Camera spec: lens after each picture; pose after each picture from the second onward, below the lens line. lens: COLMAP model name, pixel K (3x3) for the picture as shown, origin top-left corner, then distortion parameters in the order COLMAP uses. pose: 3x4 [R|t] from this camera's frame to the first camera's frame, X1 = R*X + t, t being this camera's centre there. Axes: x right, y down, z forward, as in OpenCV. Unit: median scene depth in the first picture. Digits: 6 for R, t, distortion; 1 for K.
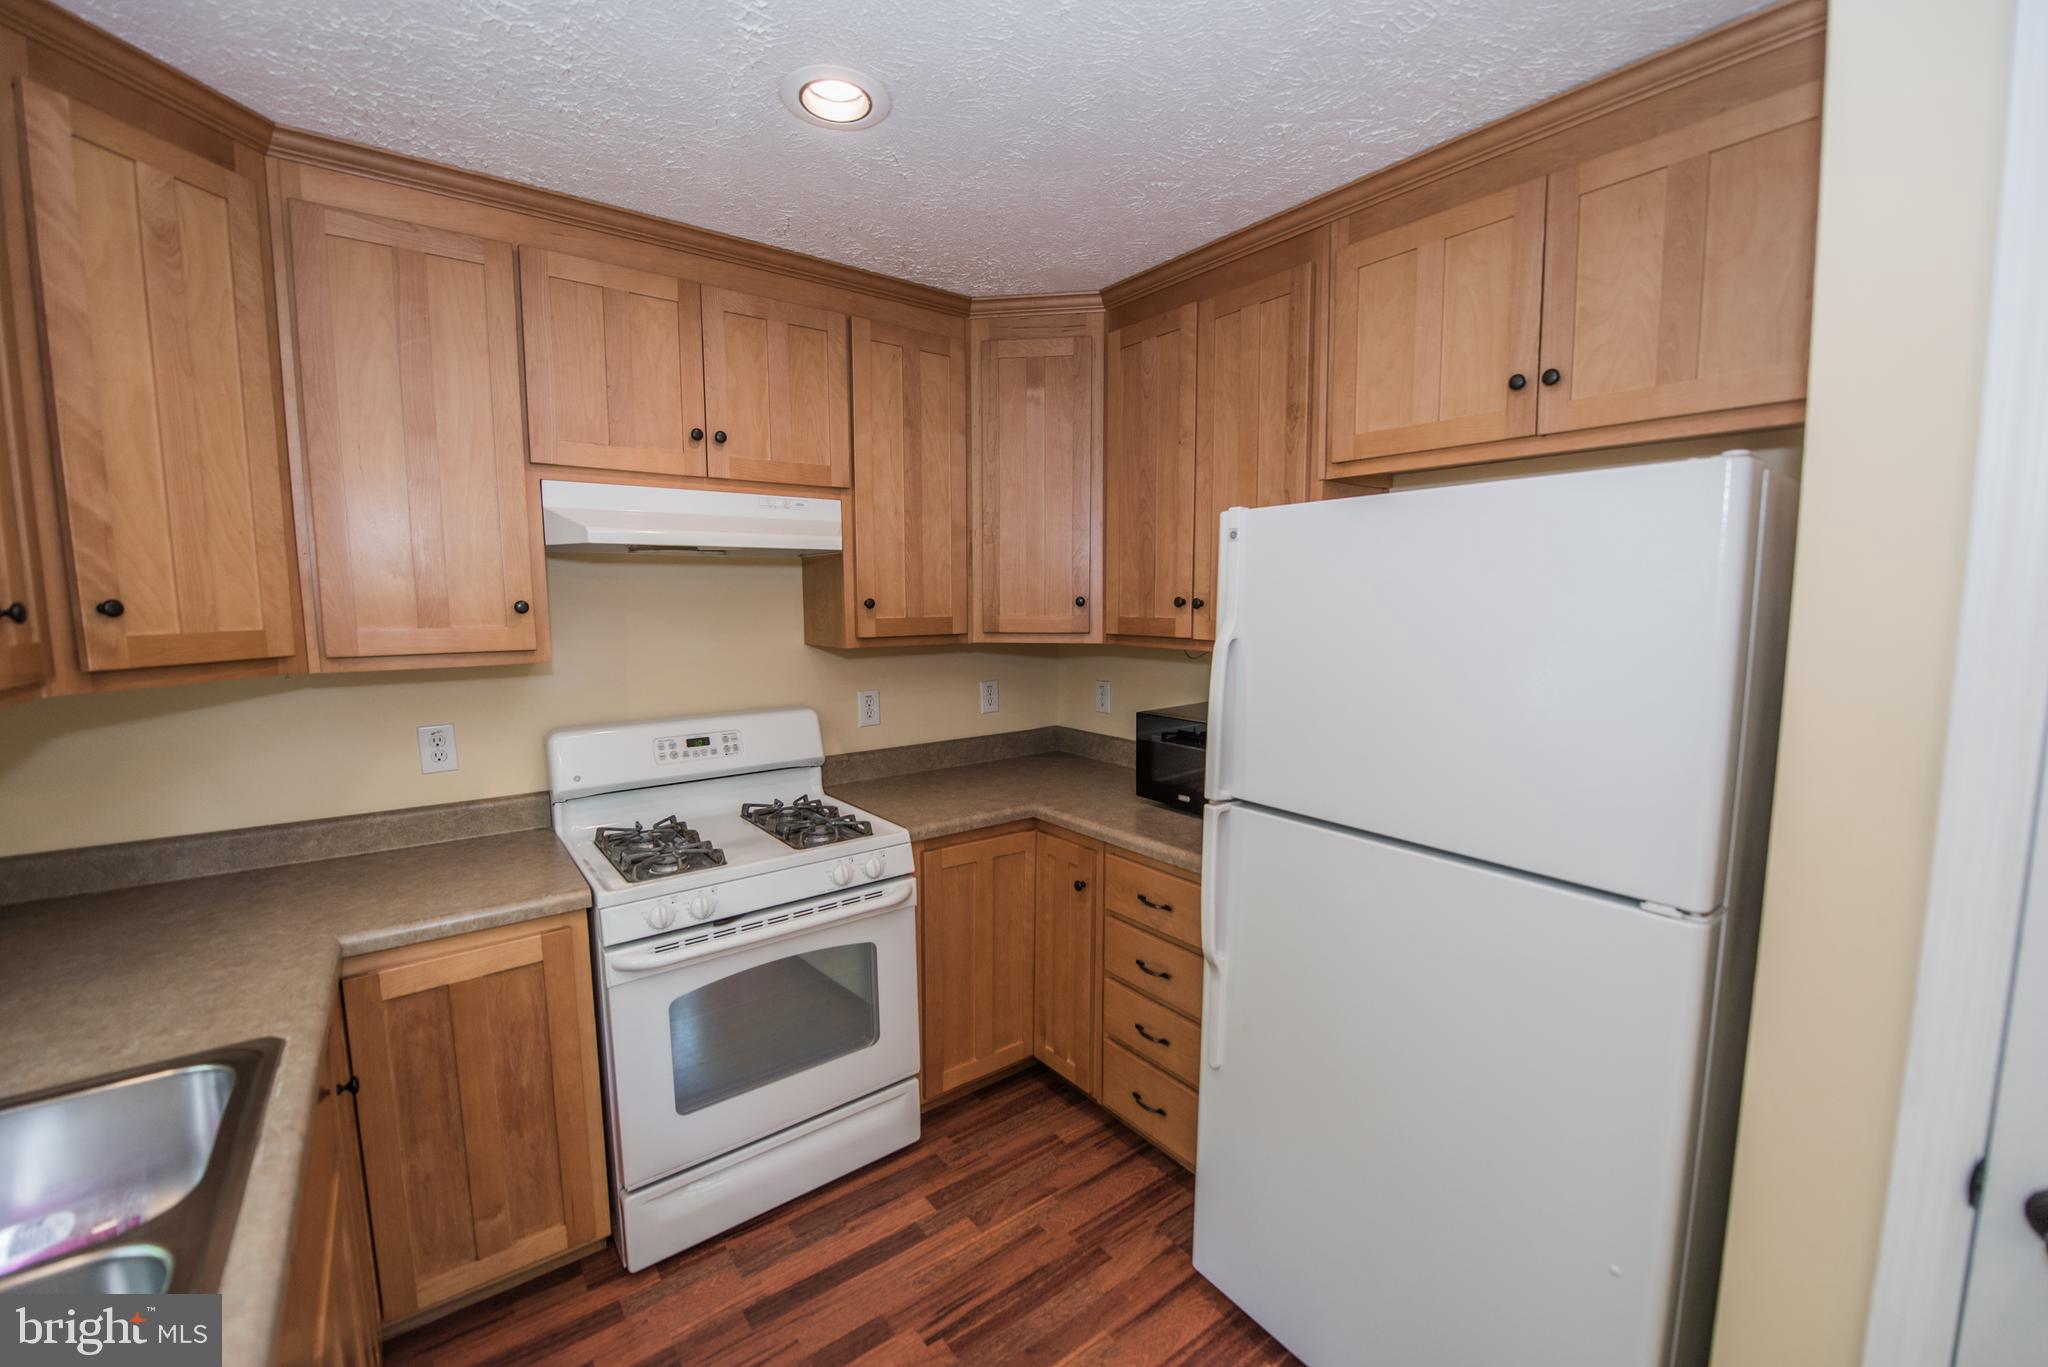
lens RADIAL K [[814.4, 0, 1020.7], [0, 814.4, 682.6], [0, 0, 1]] dist [-0.012080, -0.004532]
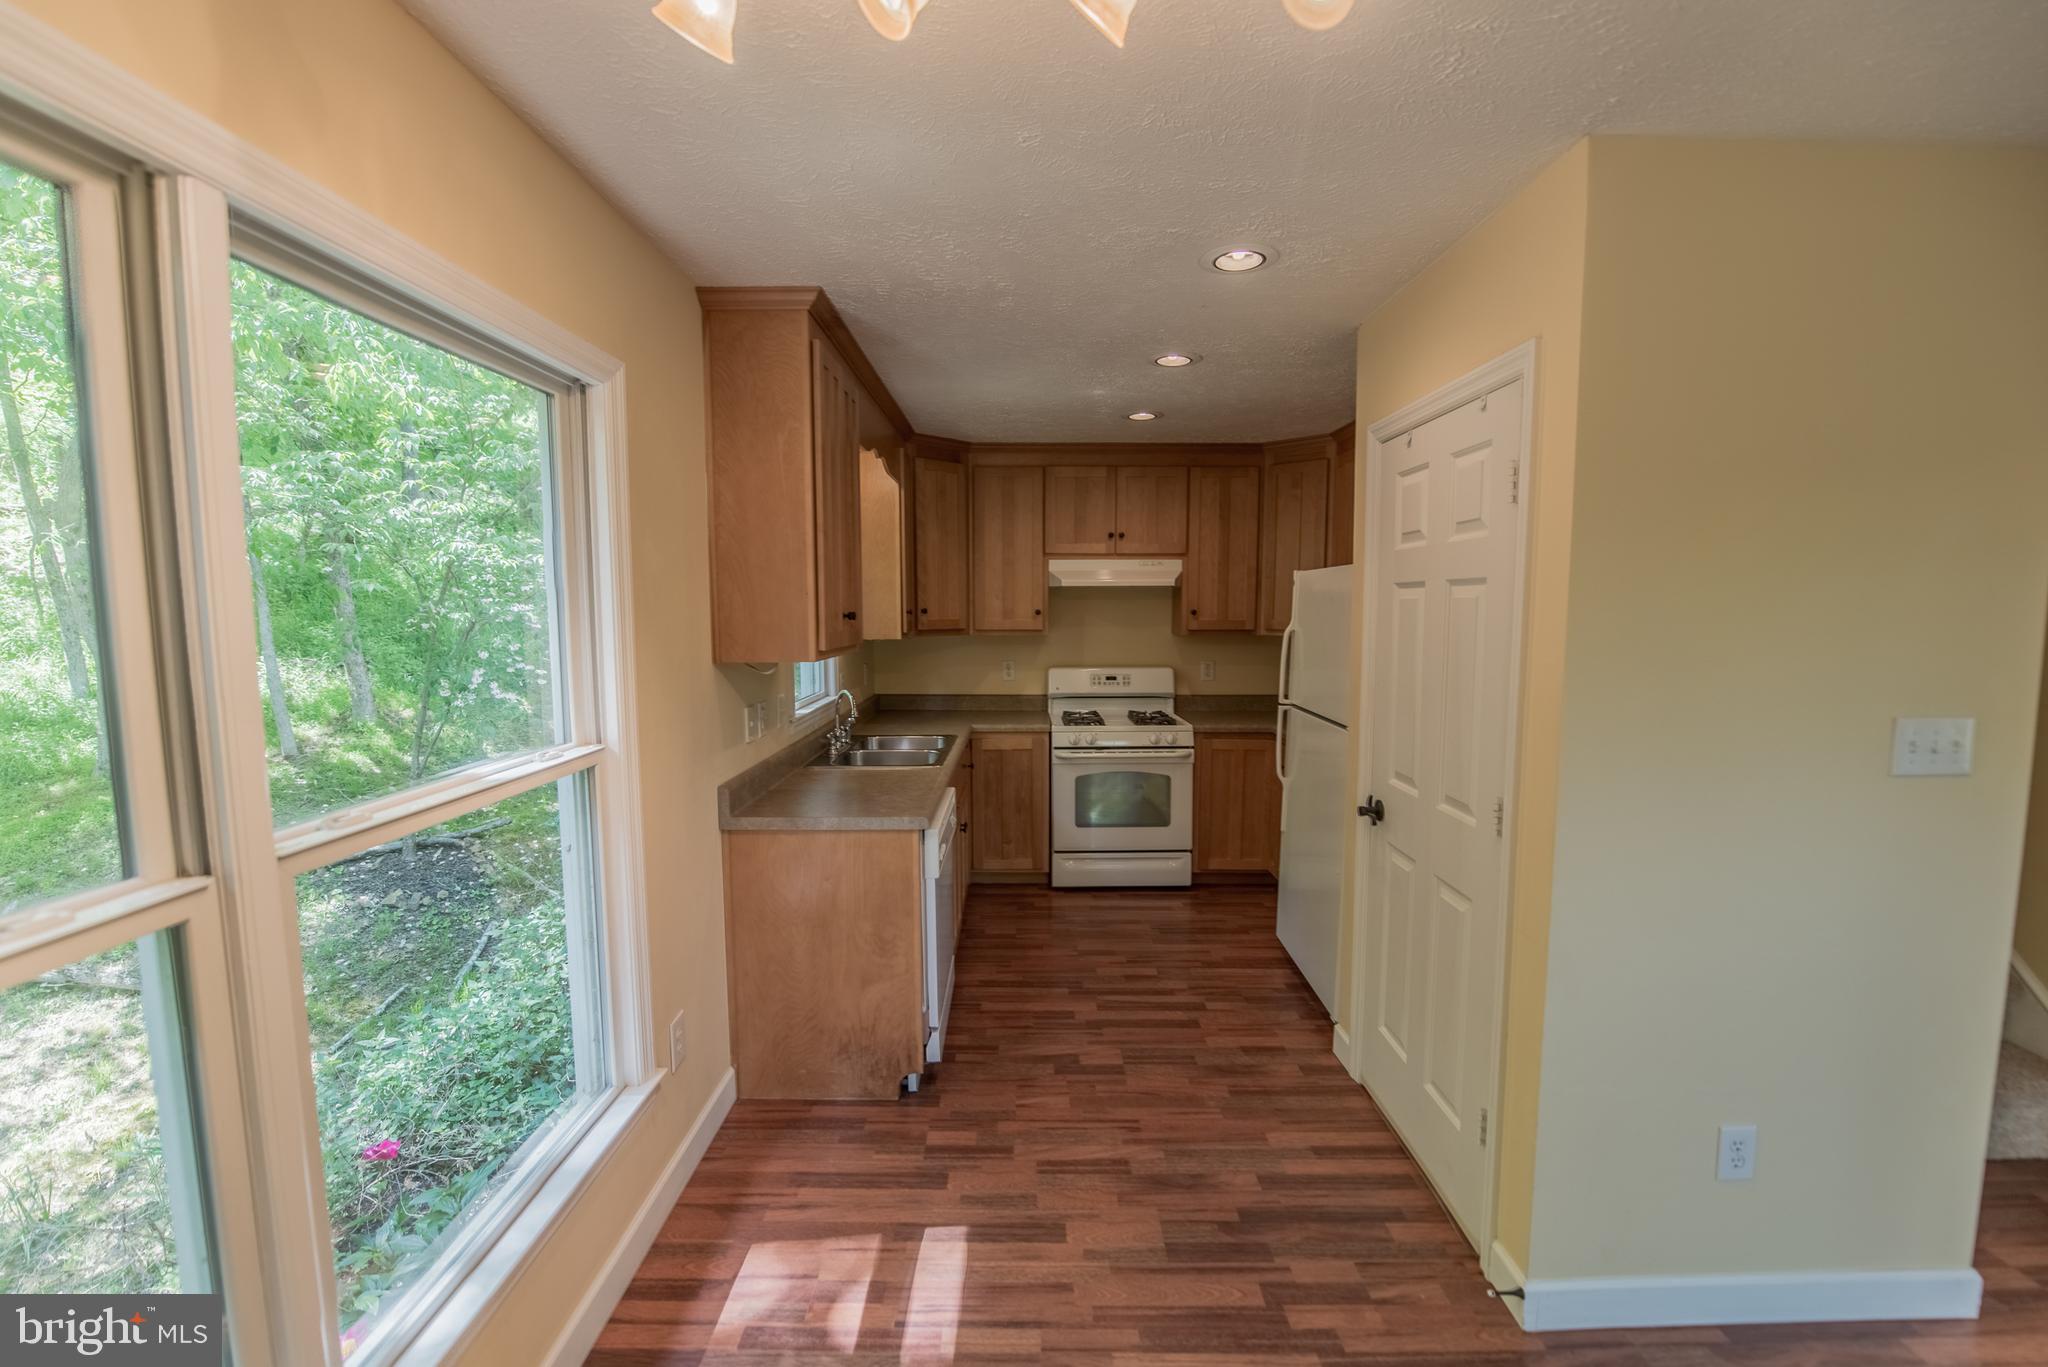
lens RADIAL K [[834.6, 0, 1021.8], [0, 834.6, 680.9], [0, 0, 1]] dist [-0.010843, -0.006977]
pose [[0.794647, 0.059156, -0.604183, 0.836690], [-0.066295, 0.997745, 0.010495, 0.085902], [0.603442, 0.031715, 0.796776, -0.981302]]
